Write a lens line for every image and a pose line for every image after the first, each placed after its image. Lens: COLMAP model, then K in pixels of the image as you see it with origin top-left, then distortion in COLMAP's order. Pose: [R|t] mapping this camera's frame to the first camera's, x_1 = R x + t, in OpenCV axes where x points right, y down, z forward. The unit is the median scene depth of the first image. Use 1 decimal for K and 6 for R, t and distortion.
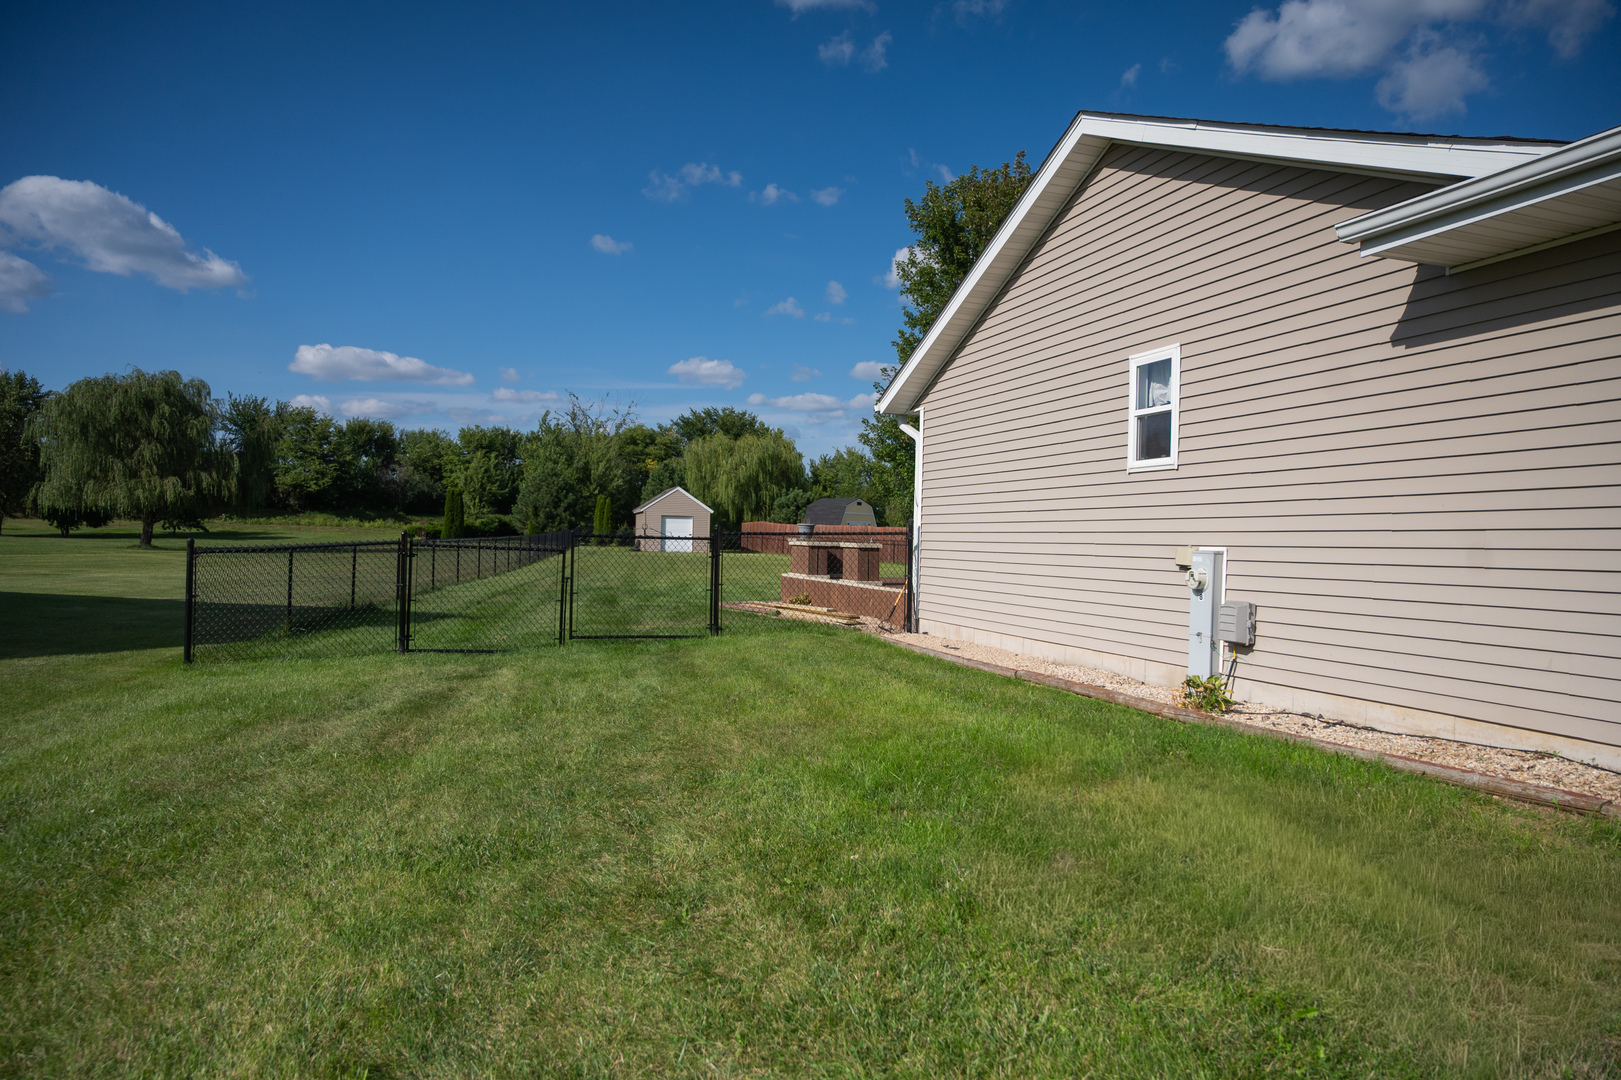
lens RADIAL K [[1099.9, 0, 810.5], [0, 1099.9, 540.0], [0, 0, 1]] dist [-0.011743, -0.001360]
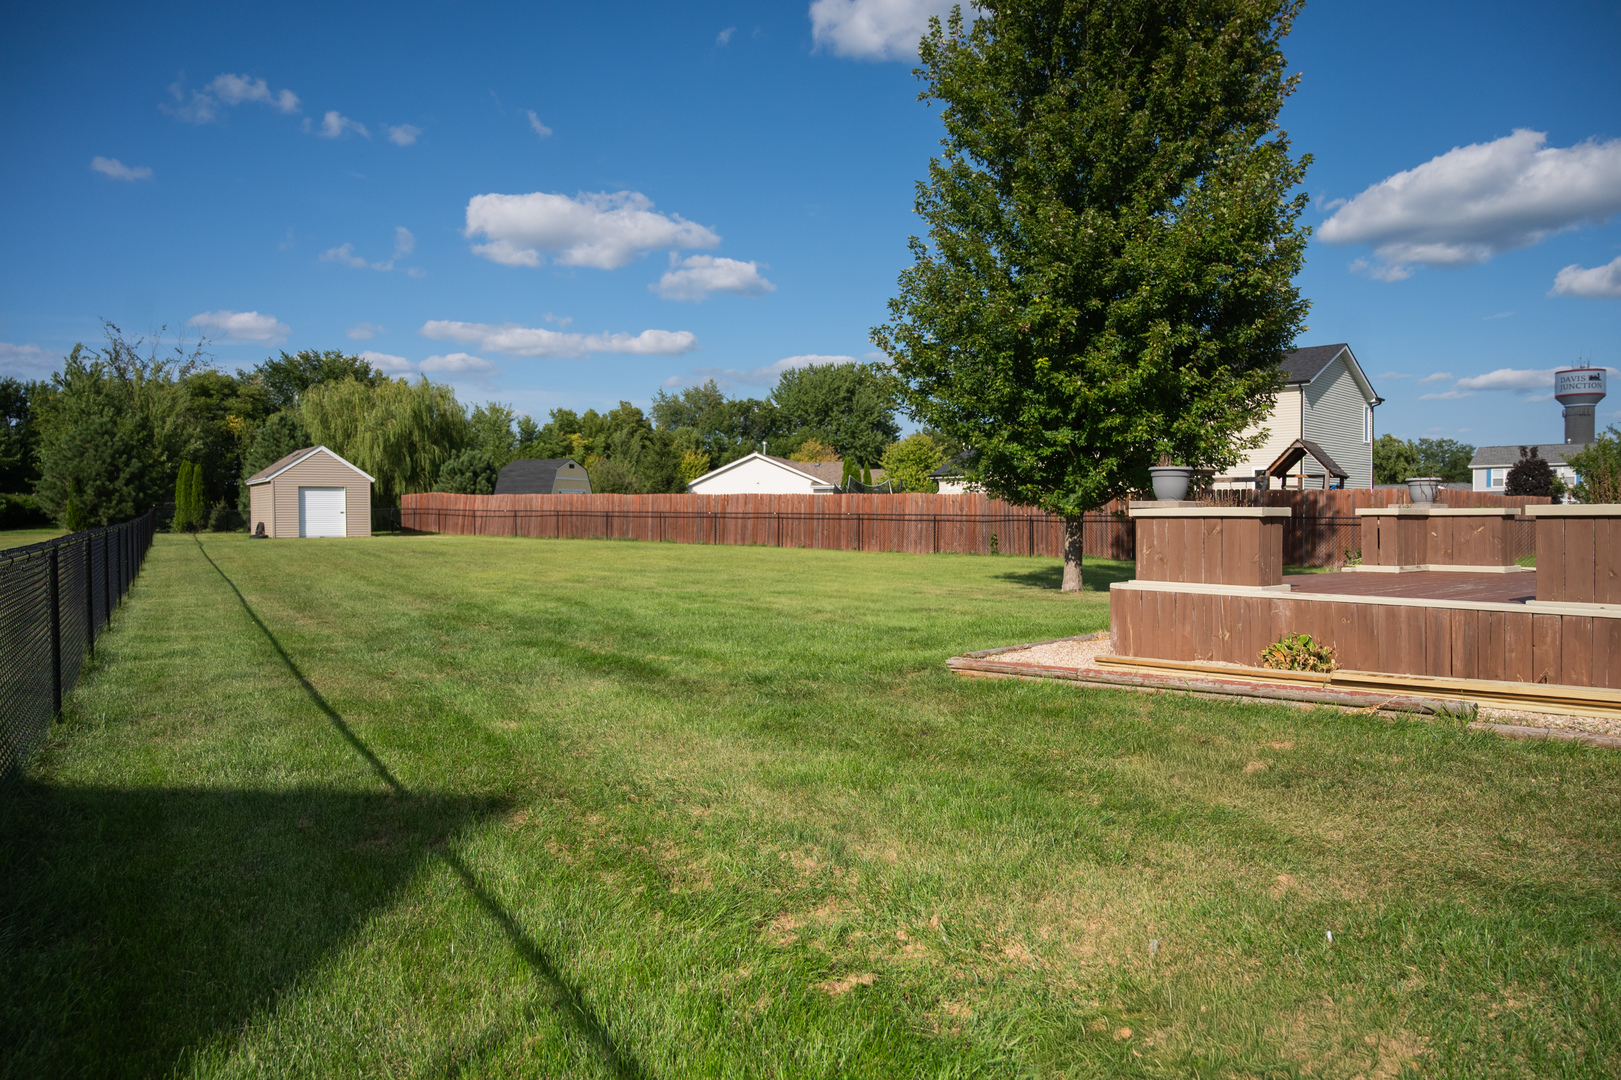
lens RADIAL K [[1099.9, 0, 810.5], [0, 1099.9, 540.0], [0, 0, 1]] dist [-0.011743, -0.001360]
pose [[0.929391, -0.039720, 0.366952, -0.064127], [0.028378, 0.998940, 0.036253, -0.003513], [-0.368003, -0.023280, 0.929533, 0.165140]]
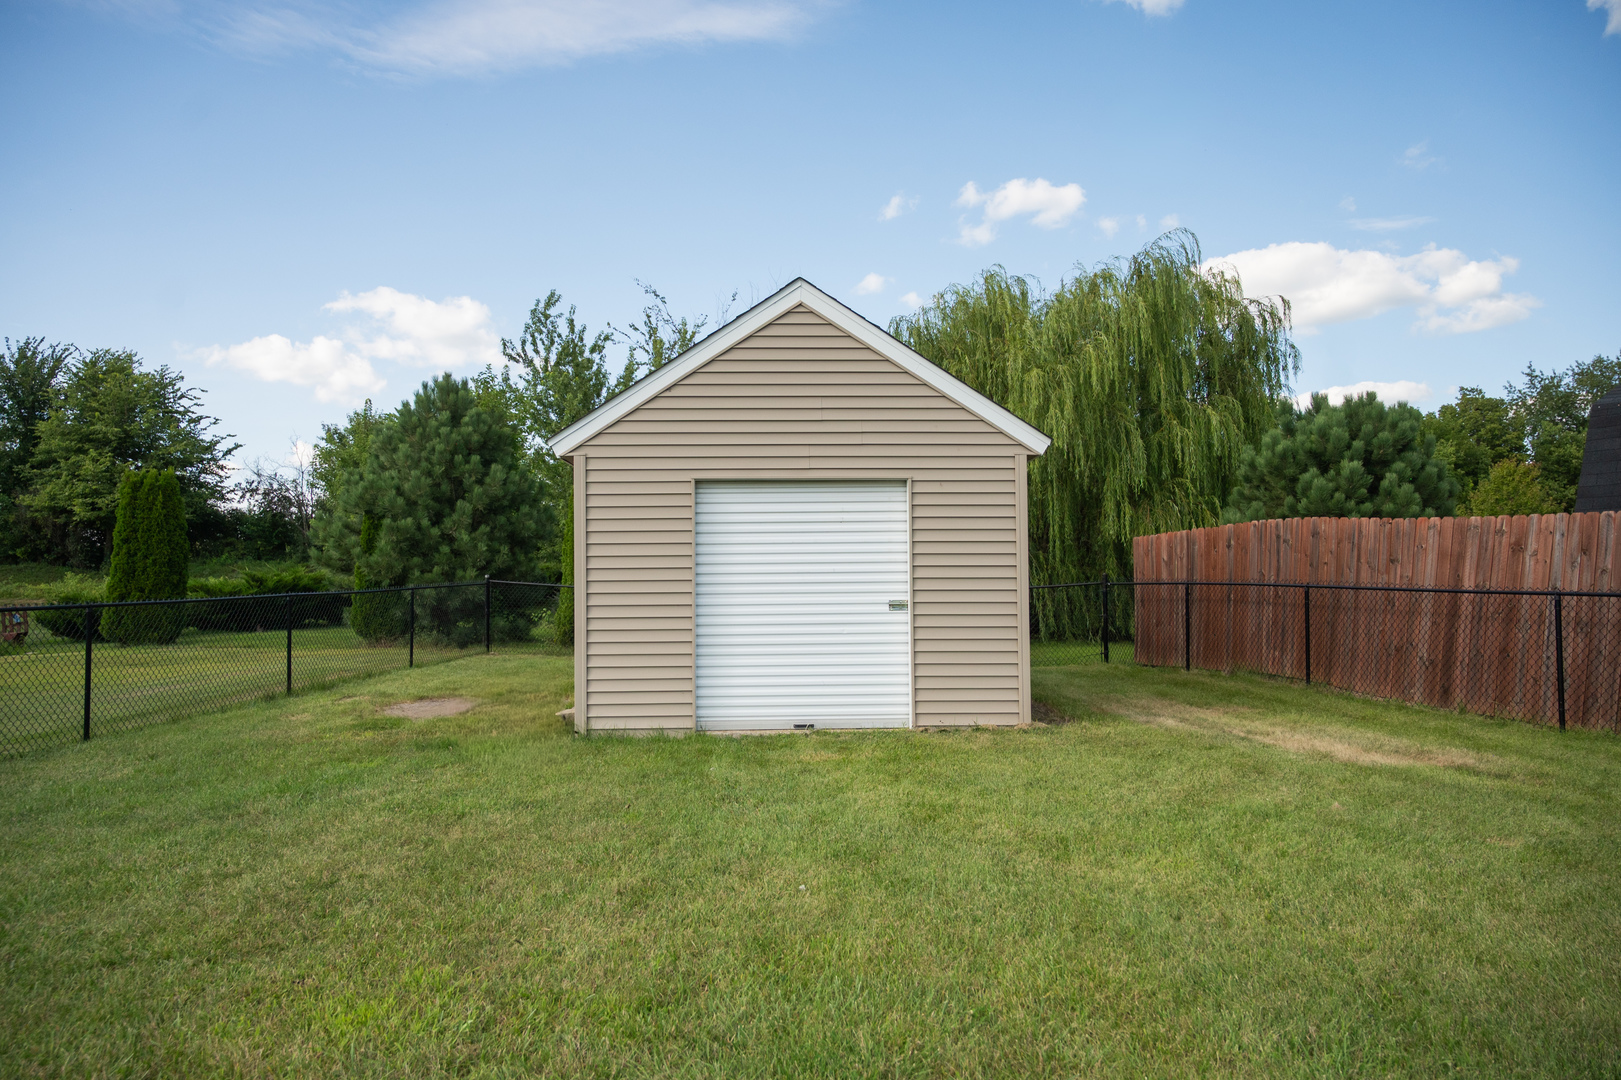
lens RADIAL K [[1099.9, 0, 810.5], [0, 1099.9, 540.0], [0, 0, 1]] dist [-0.011743, -0.001360]
pose [[0.975314, -0.043798, -0.216436, -0.063771], [0.034869, 0.998382, -0.044908, -0.005796], [0.218053, 0.036253, 0.975263, 0.618613]]
